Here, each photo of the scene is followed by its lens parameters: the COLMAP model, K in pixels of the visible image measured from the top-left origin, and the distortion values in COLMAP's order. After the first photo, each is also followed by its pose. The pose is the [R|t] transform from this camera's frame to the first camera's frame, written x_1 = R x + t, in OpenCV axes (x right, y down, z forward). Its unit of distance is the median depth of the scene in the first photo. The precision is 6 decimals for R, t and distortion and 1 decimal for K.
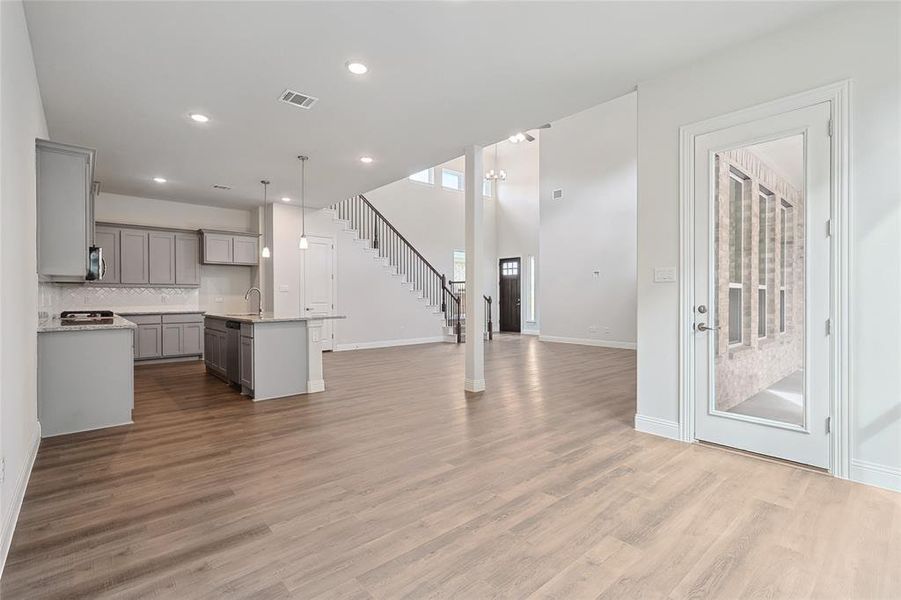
lens RADIAL K [[419.3, 0, 455.0], [0, 419.3, 296.7], [0, 0, 1]] dist [0.005105, 0.000726]
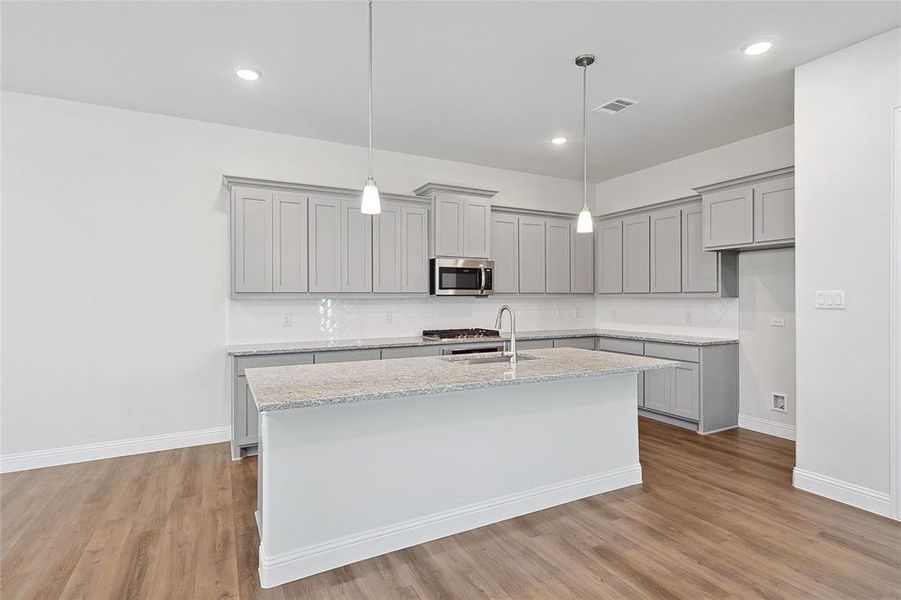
lens RADIAL K [[443.7, 0, 447.6], [0, 443.7, 299.7], [0, 0, 1]] dist [0.003529, -0.001226]
pose [[-0.251871, 0.009021, -0.967719, 0.029489], [0.004884, 0.999956, 0.008051, -0.028032], [0.967748, -0.002699, -0.251904, 0.930616]]
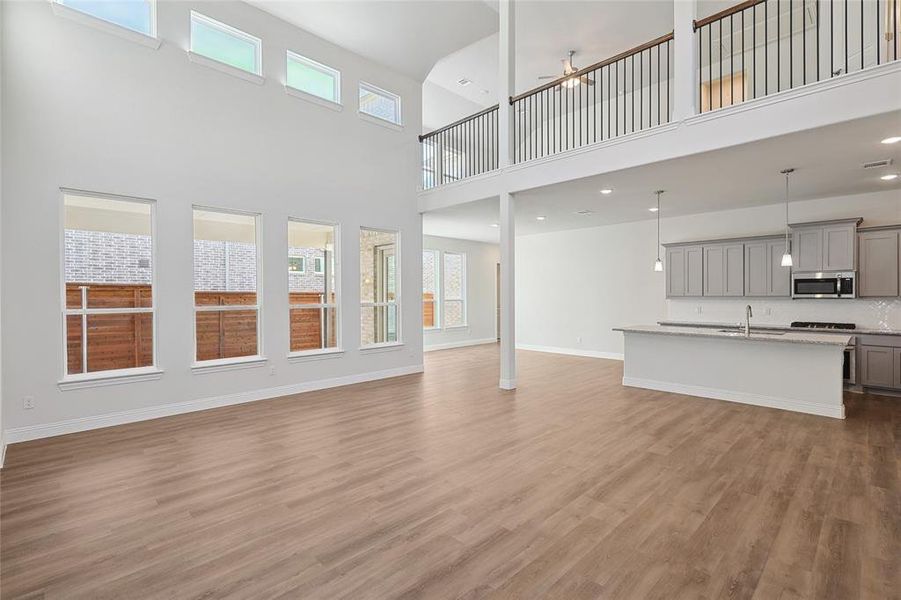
lens RADIAL K [[419.3, 0, 453.6], [0, 419.3, 296.3], [0, 0, 1]] dist [0.005105, 0.000726]
pose [[-0.998475, 0.006537, -0.054813, 0.211014], [0.006350, 0.999973, 0.003577, -0.041375], [0.054834, 0.003223, -0.998490, 1.670110]]
